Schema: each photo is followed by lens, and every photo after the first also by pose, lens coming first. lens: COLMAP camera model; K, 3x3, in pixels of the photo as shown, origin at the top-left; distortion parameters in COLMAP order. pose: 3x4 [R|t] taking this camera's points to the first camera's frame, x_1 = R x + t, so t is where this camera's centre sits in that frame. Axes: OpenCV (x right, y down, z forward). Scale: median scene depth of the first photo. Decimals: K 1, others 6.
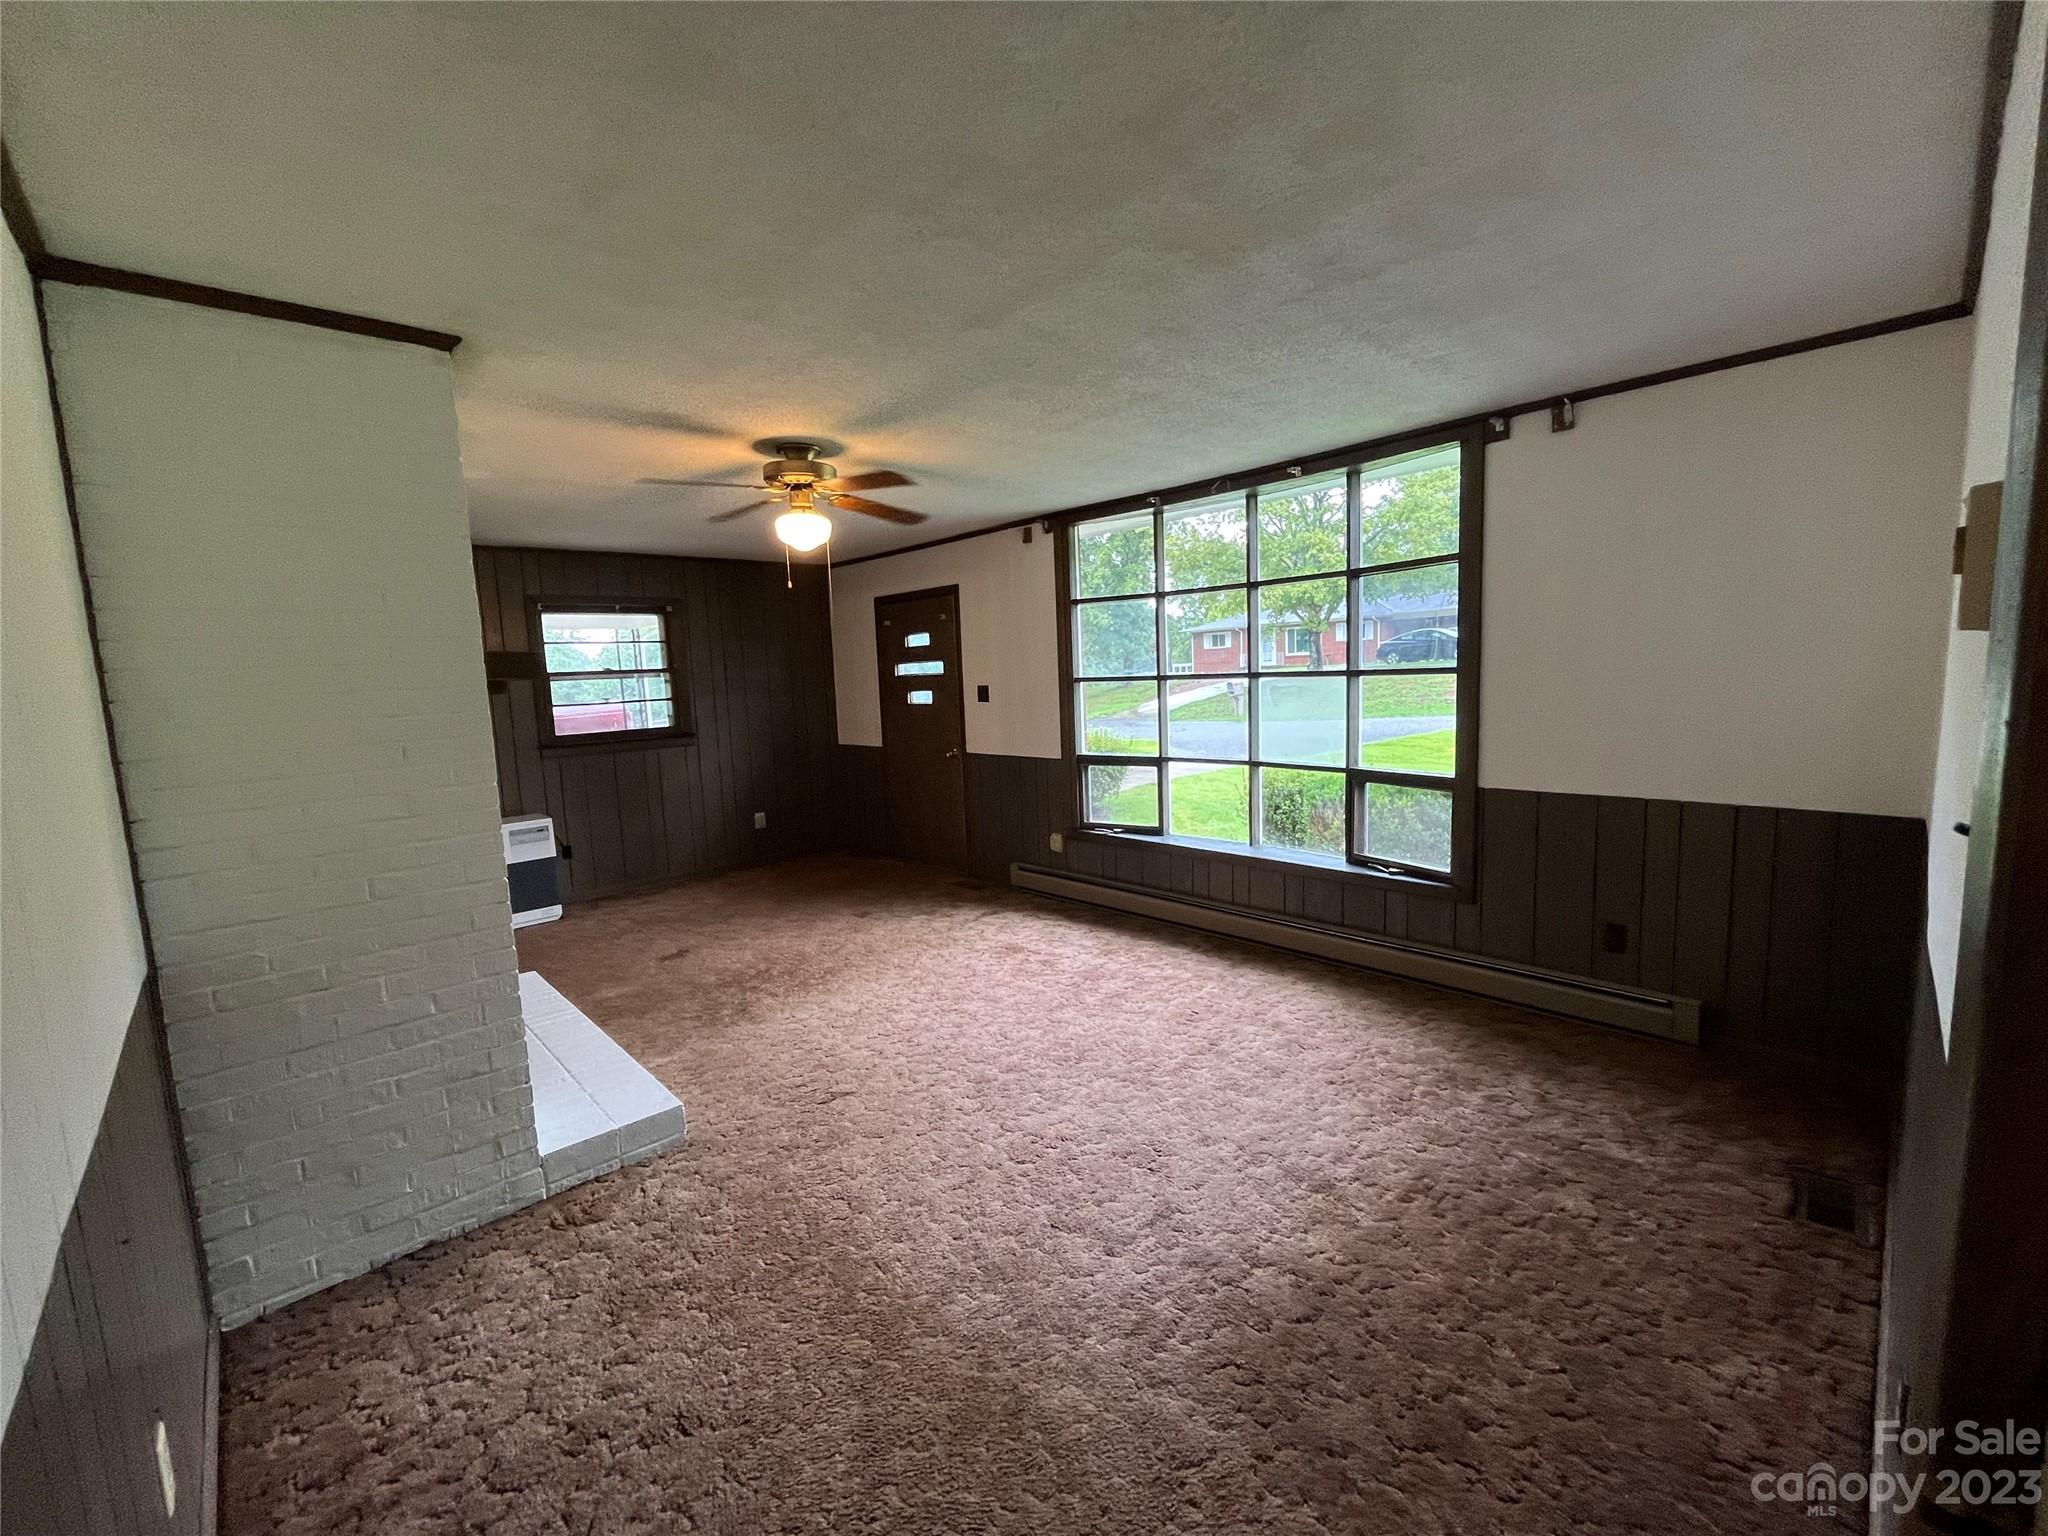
lens RADIAL K [[861.6, 0, 1027.2], [0, 861.6, 767.4], [0, 0, 1]] dist [-0.014251, 0.003564]
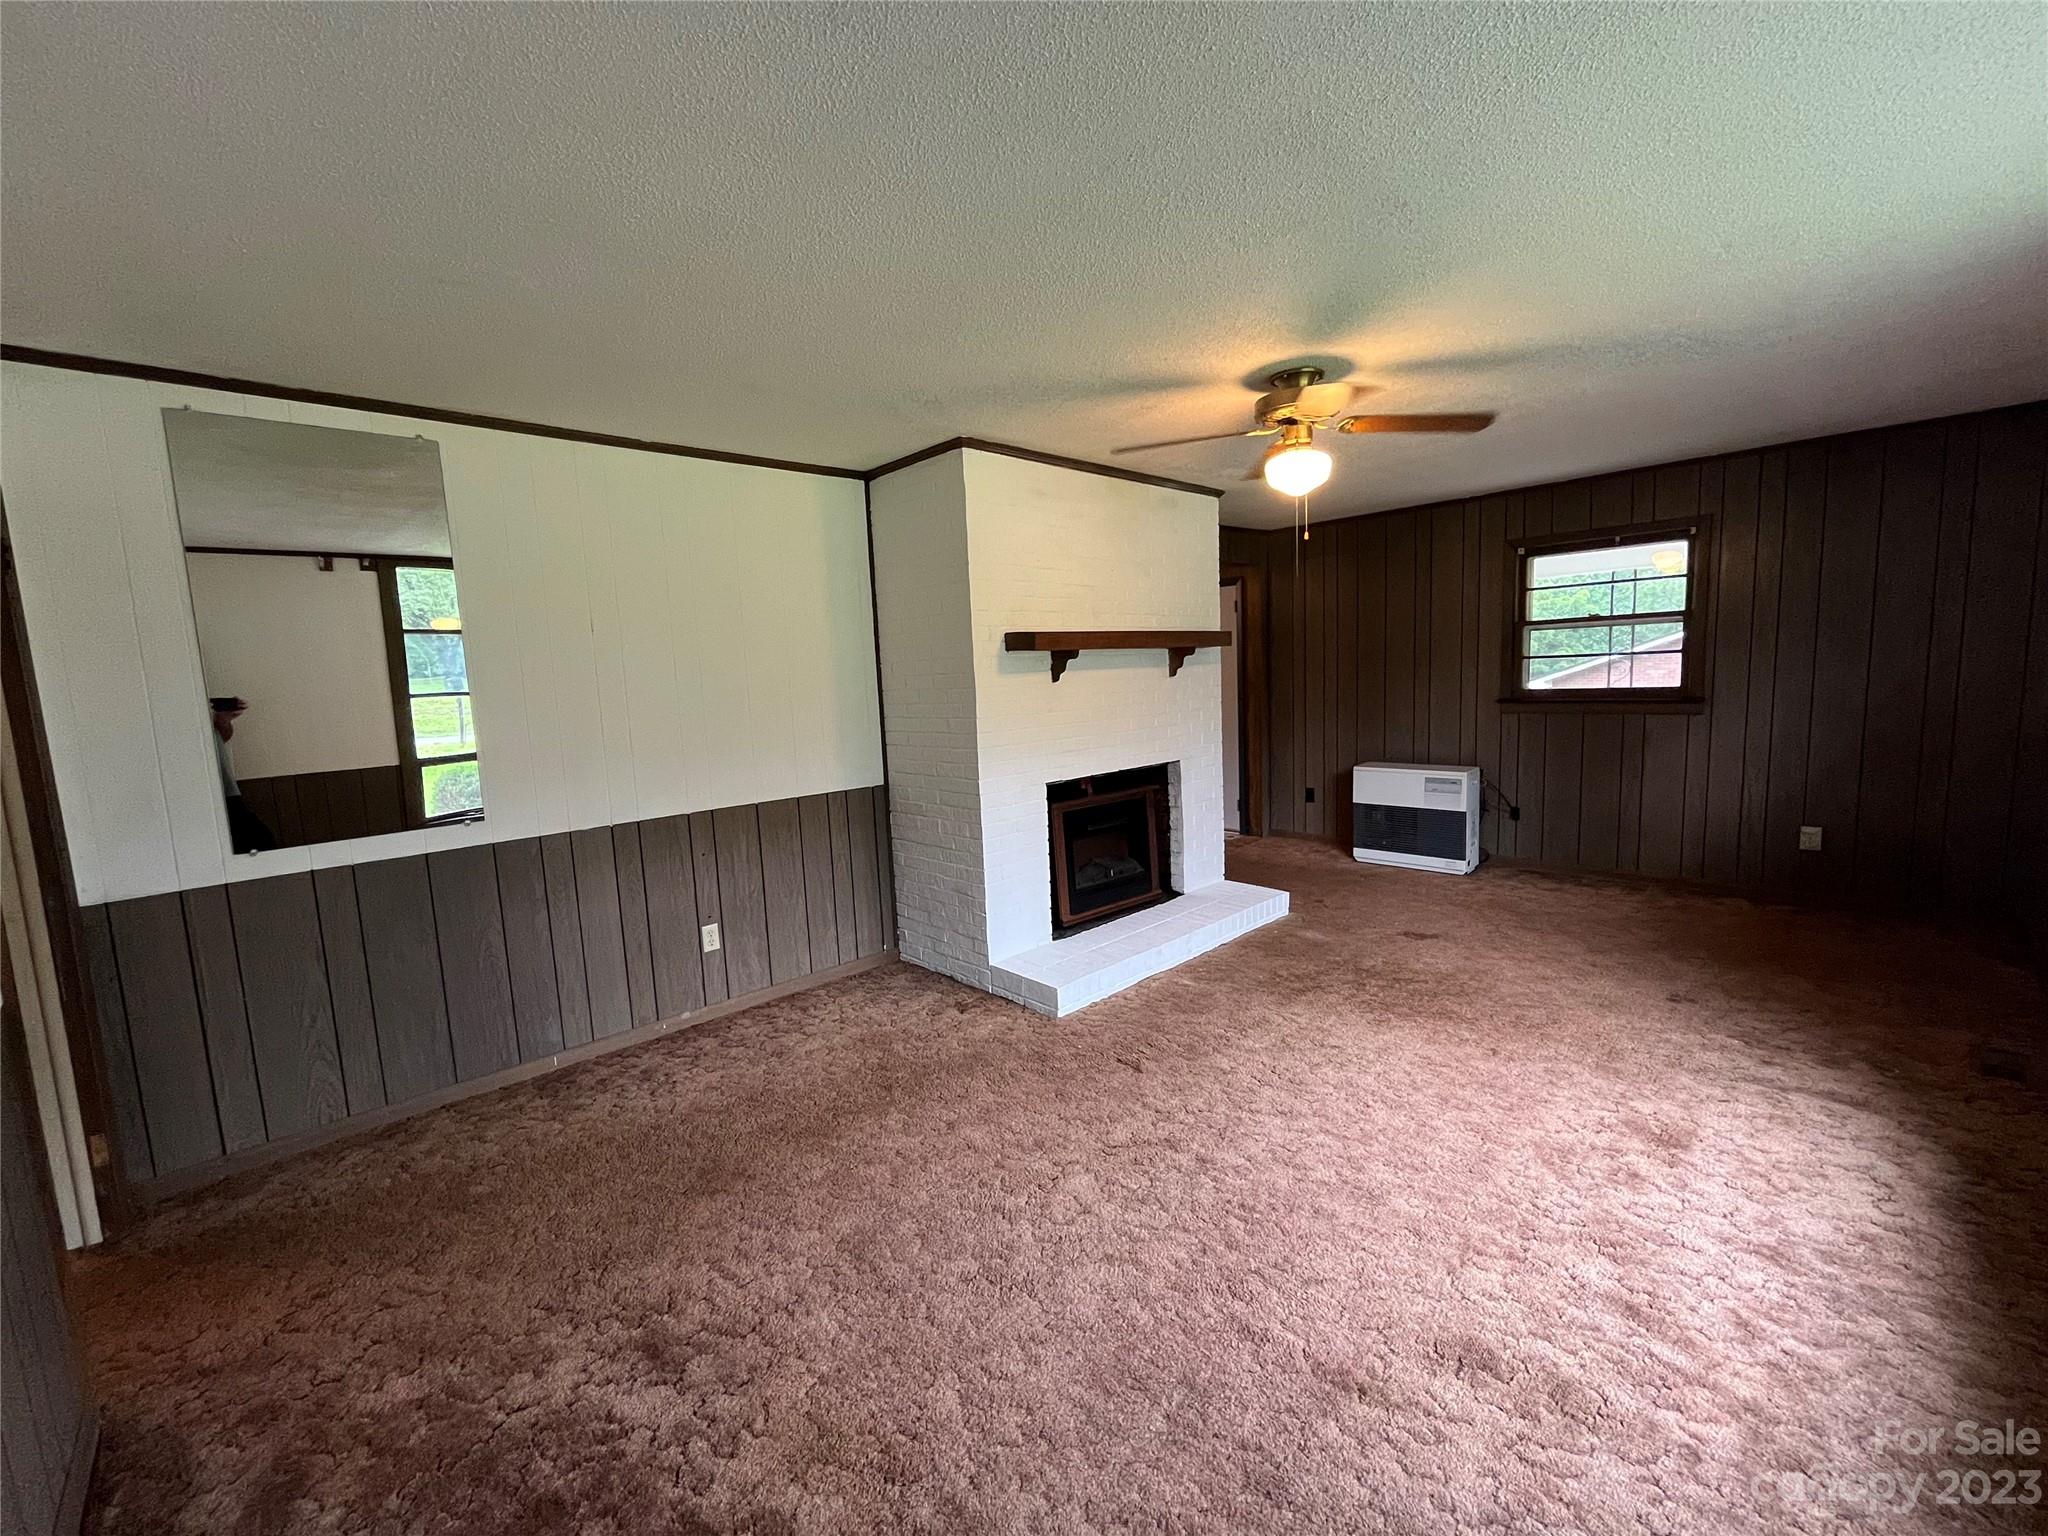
lens RADIAL K [[861.6, 0, 1027.2], [0, 861.6, 767.4], [0, 0, 1]] dist [-0.014251, 0.003564]
pose [[-0.025672, 0.155680, -0.987474, 0.462167], [-0.071268, 0.985001, 0.157143, -0.070633], [0.997127, 0.074410, -0.014192, 0.554311]]
